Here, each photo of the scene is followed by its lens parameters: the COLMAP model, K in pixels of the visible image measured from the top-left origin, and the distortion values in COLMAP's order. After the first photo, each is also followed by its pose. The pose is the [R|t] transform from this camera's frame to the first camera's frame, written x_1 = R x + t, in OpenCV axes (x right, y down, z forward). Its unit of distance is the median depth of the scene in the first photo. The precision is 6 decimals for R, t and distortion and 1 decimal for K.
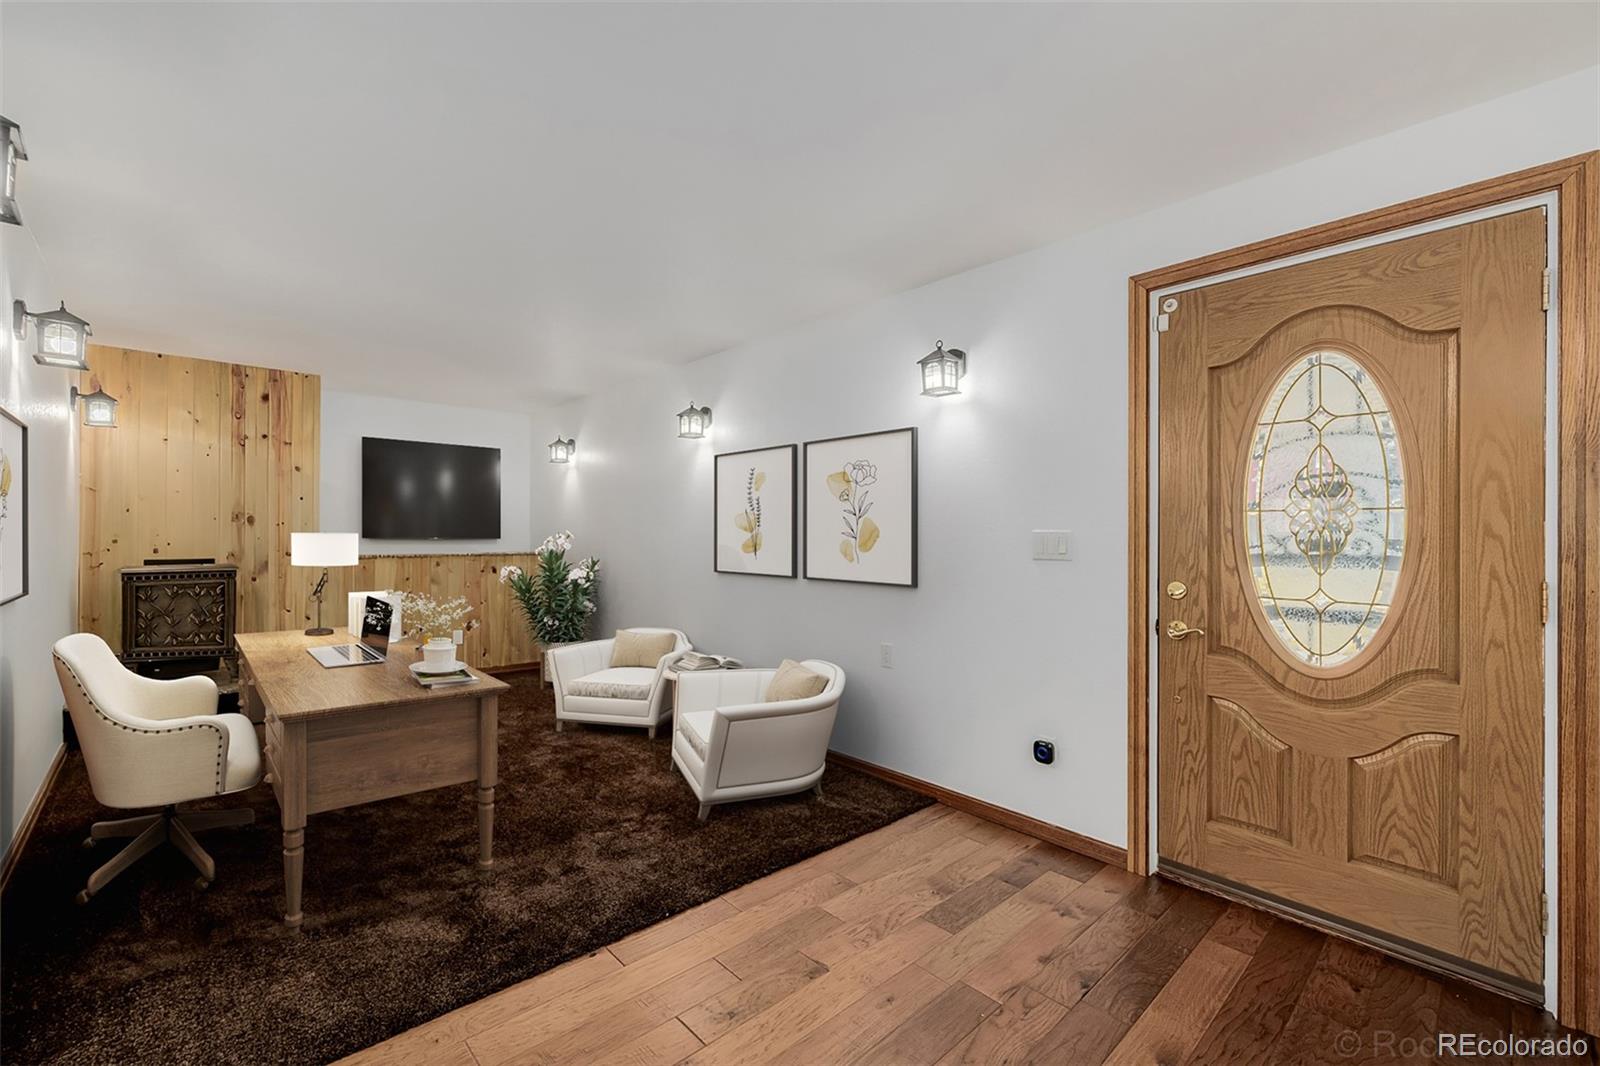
lens RADIAL K [[667.7, 0, 794.5], [0, 667.7, 541.8], [0, 0, 1]] dist [-0.002667, 0.000759]
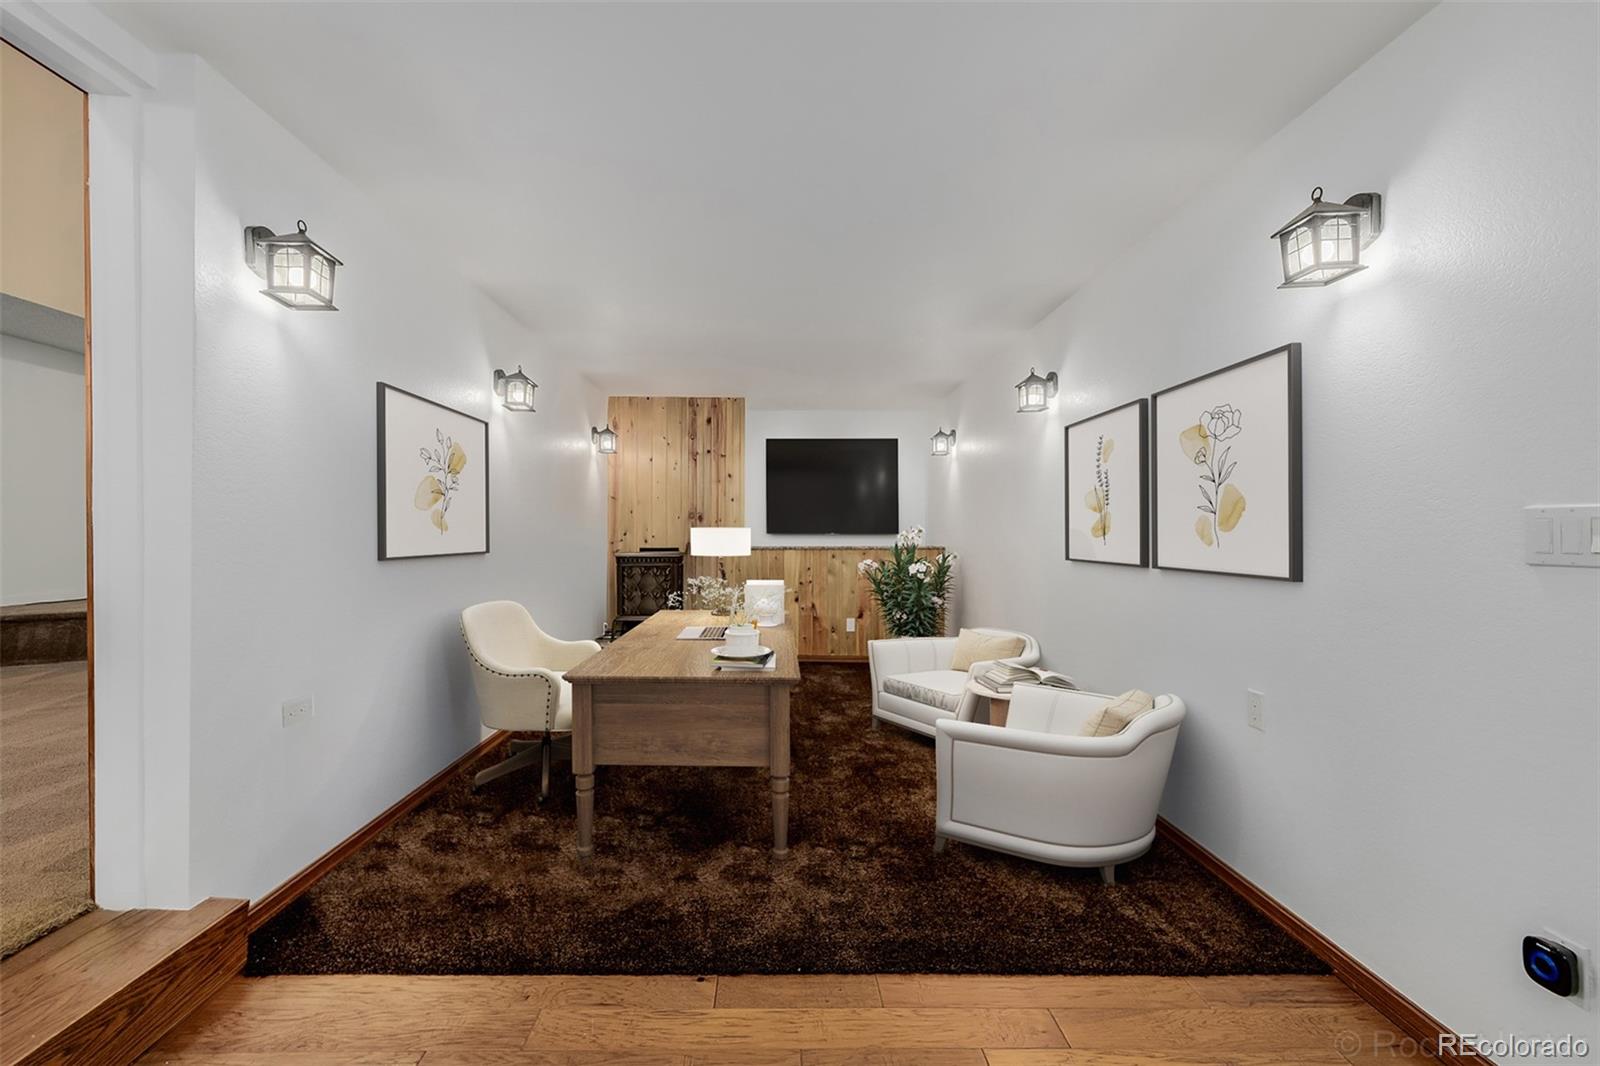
lens RADIAL K [[667.7, 0, 806.5], [0, 667.7, 529.0], [0, 0, 1]] dist [-0.002667, 0.000759]
pose [[0.750504, -0.007353, -0.660825, 0.236669], [-0.003390, 0.999882, -0.014976, 0.009674], [0.660857, 0.013480, 0.750391, 0.230998]]
